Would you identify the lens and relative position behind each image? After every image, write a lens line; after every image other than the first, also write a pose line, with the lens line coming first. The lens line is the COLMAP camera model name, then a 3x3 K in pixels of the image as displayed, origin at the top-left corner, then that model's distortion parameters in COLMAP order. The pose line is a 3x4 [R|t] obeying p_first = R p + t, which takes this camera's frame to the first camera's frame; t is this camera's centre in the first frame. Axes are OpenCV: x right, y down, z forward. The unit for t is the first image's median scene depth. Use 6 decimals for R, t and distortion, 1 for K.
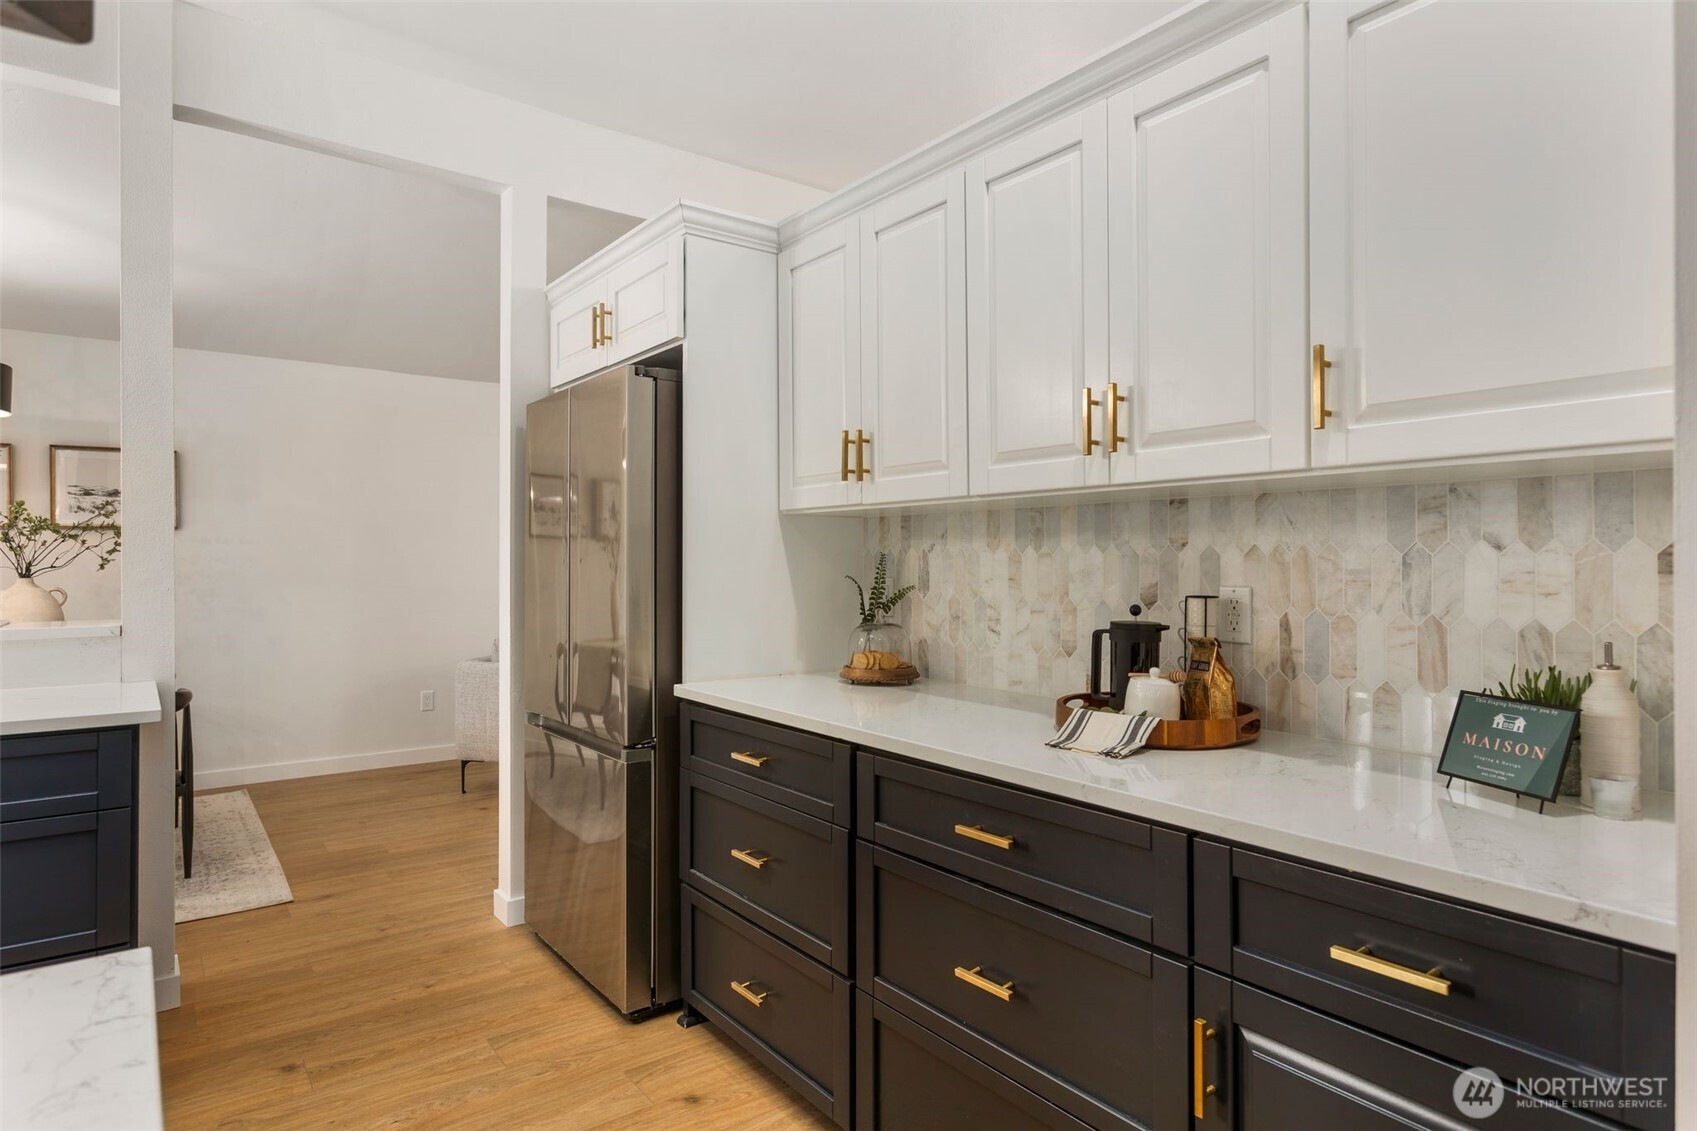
lens RADIAL K [[922.4, 0, 848.5], [0, 922.4, 565.5], [0, 0, 1]] dist [-0.016914, 0.000481]
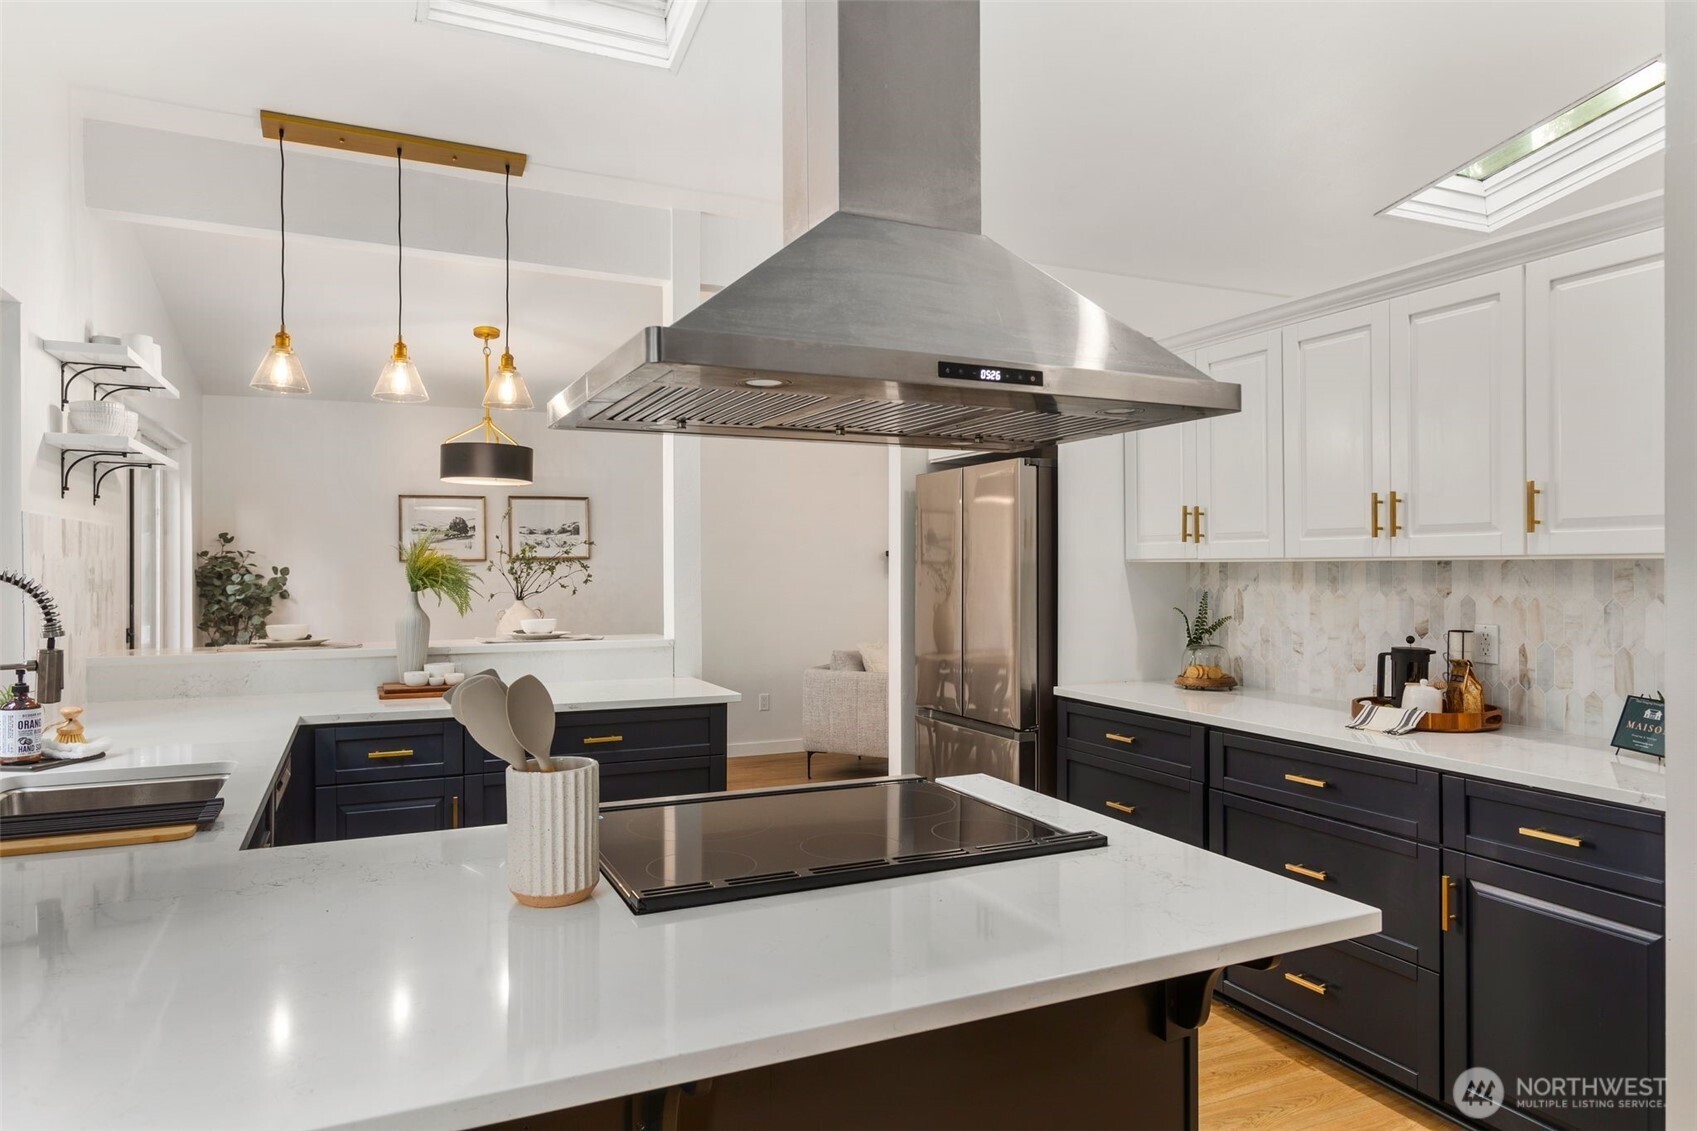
lens RADIAL K [[1041.7, 0, 848.5], [0, 1041.7, 565.5], [0, 0, 1]] dist [-0.001785, -0.000197]
pose [[0.978072, -0.000574, -0.208265, -0.215689], [-0.000292, 0.999991, -0.004128, -0.062314], [0.208265, 0.004098, 0.978064, -0.800523]]
